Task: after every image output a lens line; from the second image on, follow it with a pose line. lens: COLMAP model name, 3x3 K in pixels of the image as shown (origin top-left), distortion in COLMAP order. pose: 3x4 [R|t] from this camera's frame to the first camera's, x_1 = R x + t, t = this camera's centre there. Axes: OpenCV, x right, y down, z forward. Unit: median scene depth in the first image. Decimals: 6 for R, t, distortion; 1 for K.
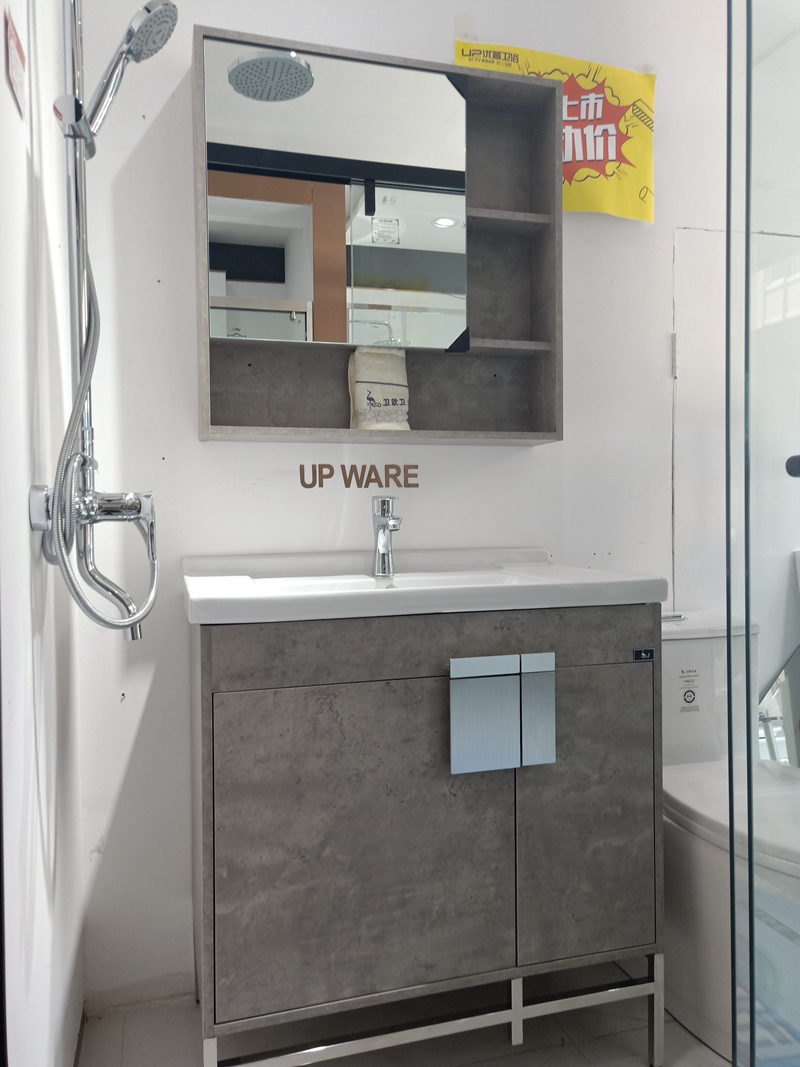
lens RADIAL K [[797.8, 0, 400.0], [0, 797.8, 533.5], [0, 0, 1]] dist [0.035640, -0.006311]
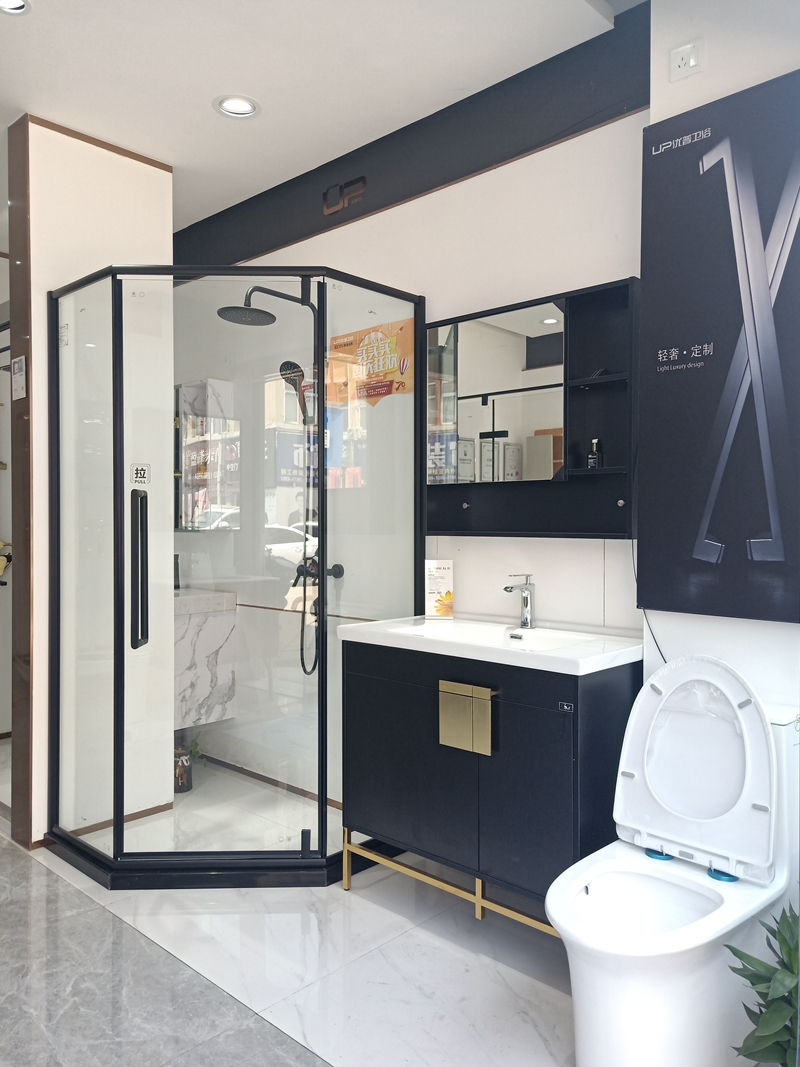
lens RADIAL K [[797.8, 0, 400.0], [0, 797.8, 533.5], [0, 0, 1]] dist [0.035640, -0.006311]
pose [[0.509153, 0.020886, -0.860423, 1.479240], [-0.021673, 0.999700, 0.011442, -0.181608], [0.860403, 0.012822, 0.509453, 0.001102]]
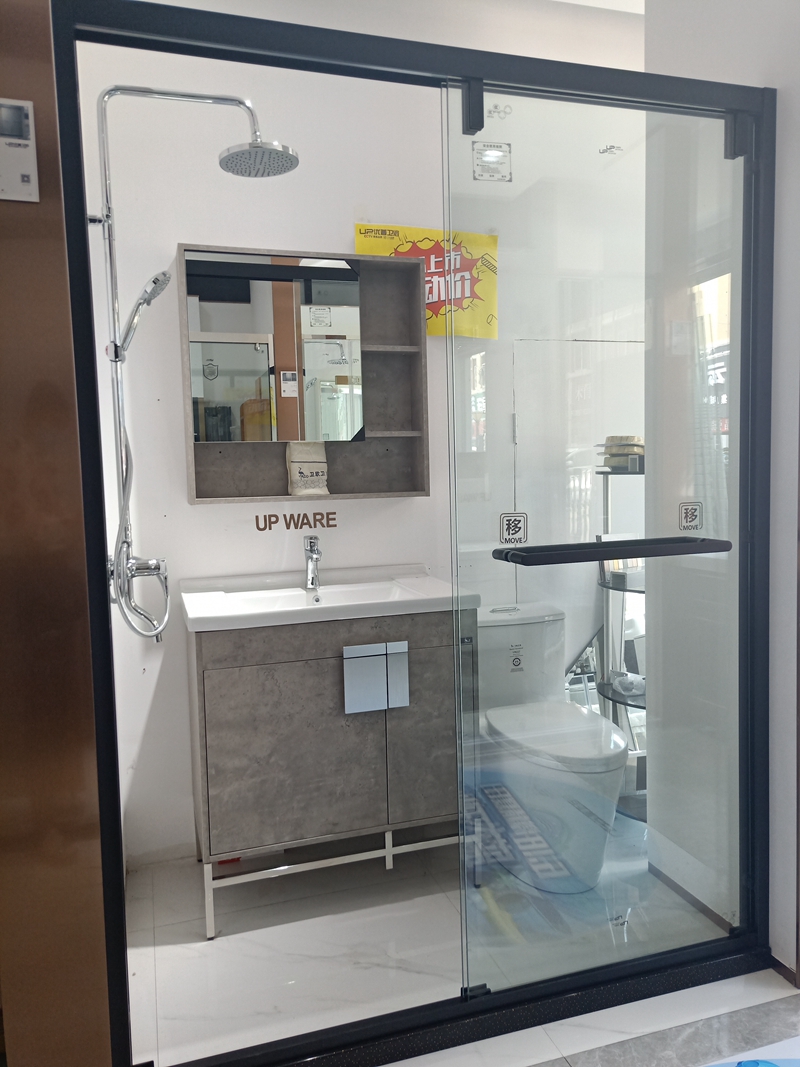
lens RADIAL K [[797.8, 0, 400.0], [0, 797.8, 533.5], [0, 0, 1]] dist [0.035640, -0.006311]
pose [[0.999573, -0.016823, 0.023882, 0.138941], [0.015419, 0.998208, 0.057821, -0.170509], [-0.024812, -0.057429, 0.998041, -0.646545]]
